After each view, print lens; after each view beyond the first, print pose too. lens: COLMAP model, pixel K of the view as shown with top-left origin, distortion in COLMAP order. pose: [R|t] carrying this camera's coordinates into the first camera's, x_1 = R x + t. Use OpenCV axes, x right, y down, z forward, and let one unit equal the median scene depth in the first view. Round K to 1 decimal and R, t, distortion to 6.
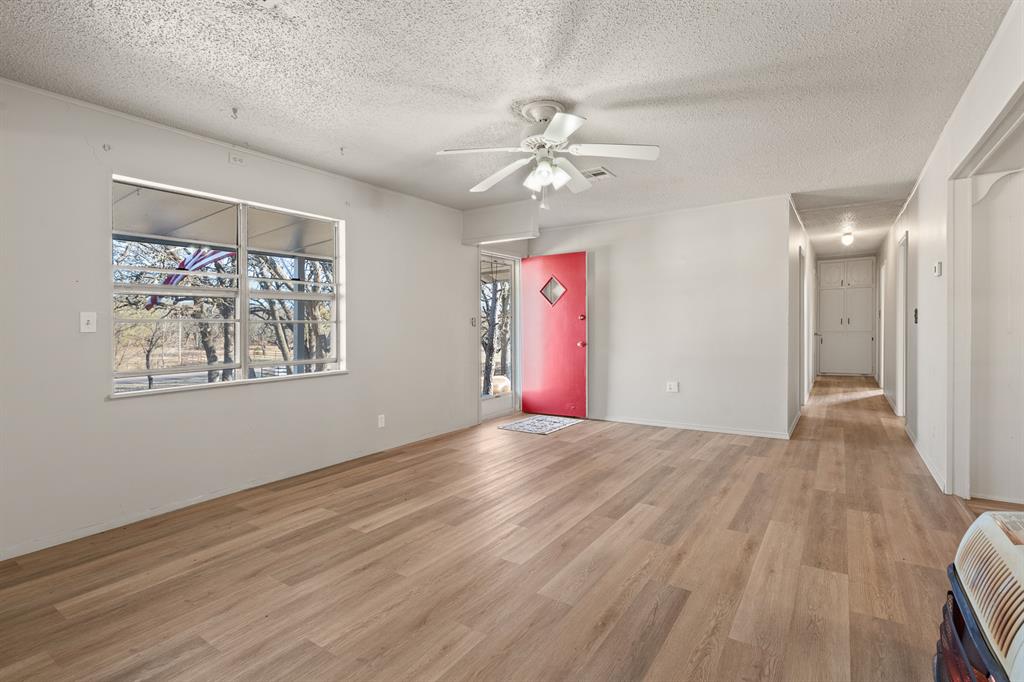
lens RADIAL K [[481.3, 0, 504.2], [0, 481.3, 331.5], [0, 0, 1]] dist [-0.000297, -0.000358]
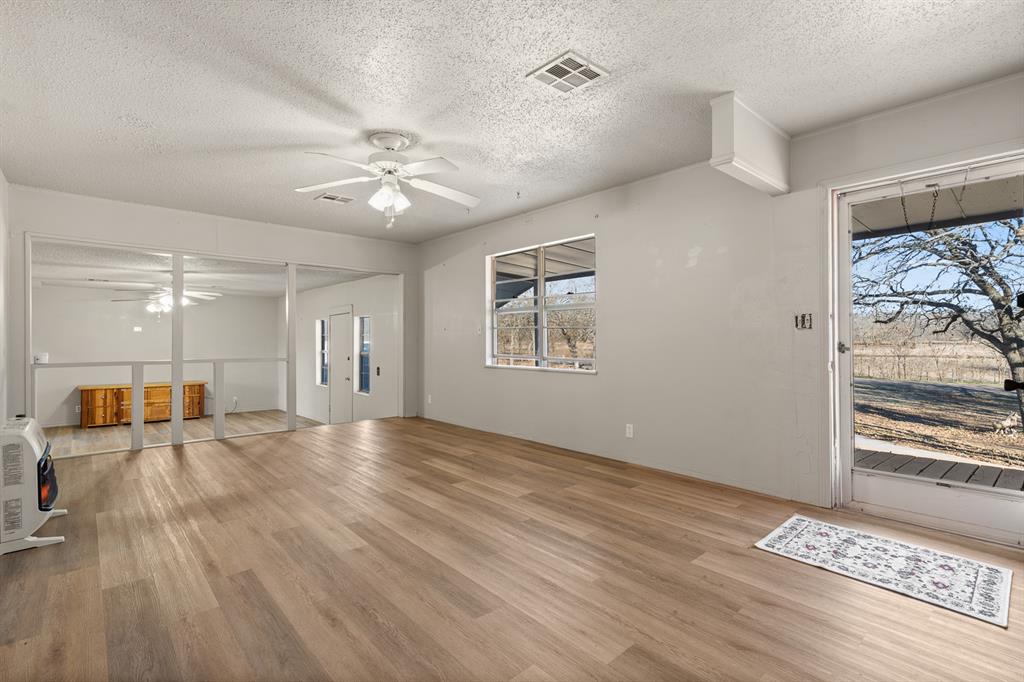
lens RADIAL K [[481.3, 0, 511.9], [0, 481.3, 333.4], [0, 0, 1]] dist [-0.000297, -0.000358]
pose [[-0.226822, 0.010343, -0.973881, 1.070219], [-0.000165, 0.999943, 0.010658, -0.022684], [0.973936, 0.002578, -0.226807, 1.476919]]
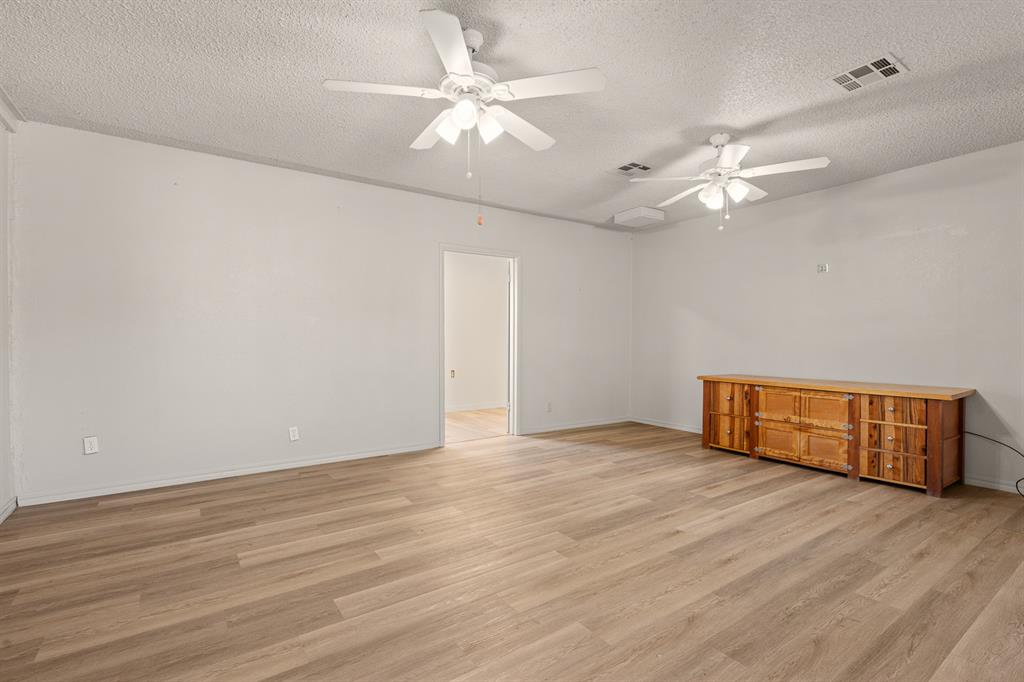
lens RADIAL K [[481.3, 0, 508.1], [0, 481.3, 341.5], [0, 0, 1]] dist [-0.000297, -0.000358]
pose [[-0.937812, 0.023732, 0.346333, -1.056809], [0.025790, 0.999666, 0.001337, 0.189289], [-0.346185, 0.010186, -0.938111, 0.137603]]
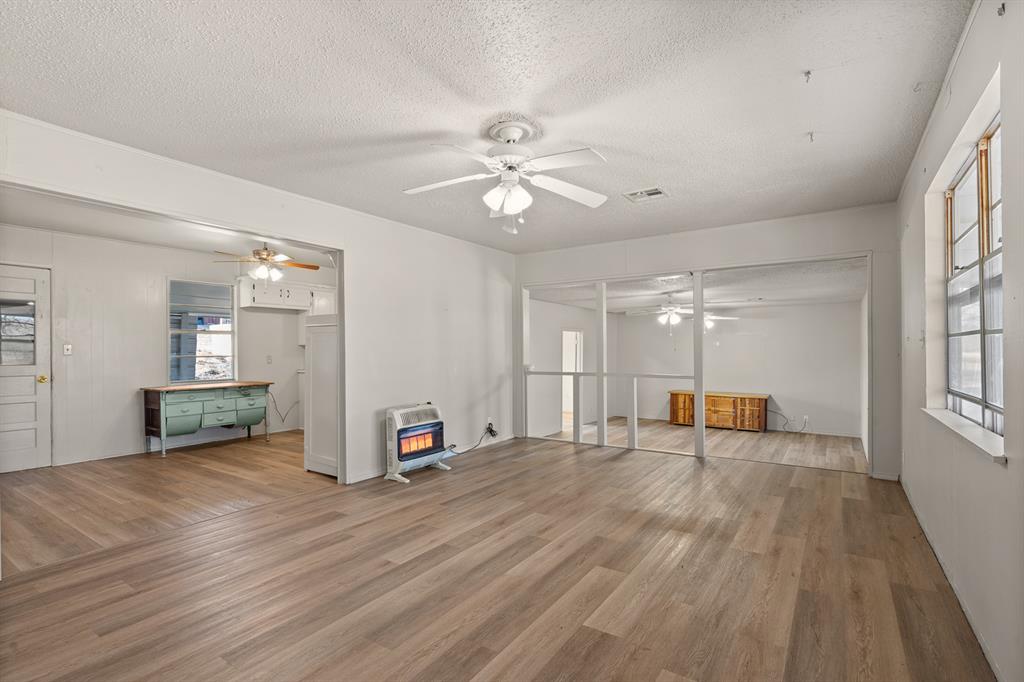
lens RADIAL K [[481.3, 0, 514.2], [0, 481.3, 356.0], [0, 0, 1]] dist [-0.000297, -0.000358]
pose [[-0.999596, 0.025572, -0.012437, 0.080581], [0.025369, 0.999546, 0.016227, -0.024004], [0.012847, 0.015905, -0.999791, 1.908453]]
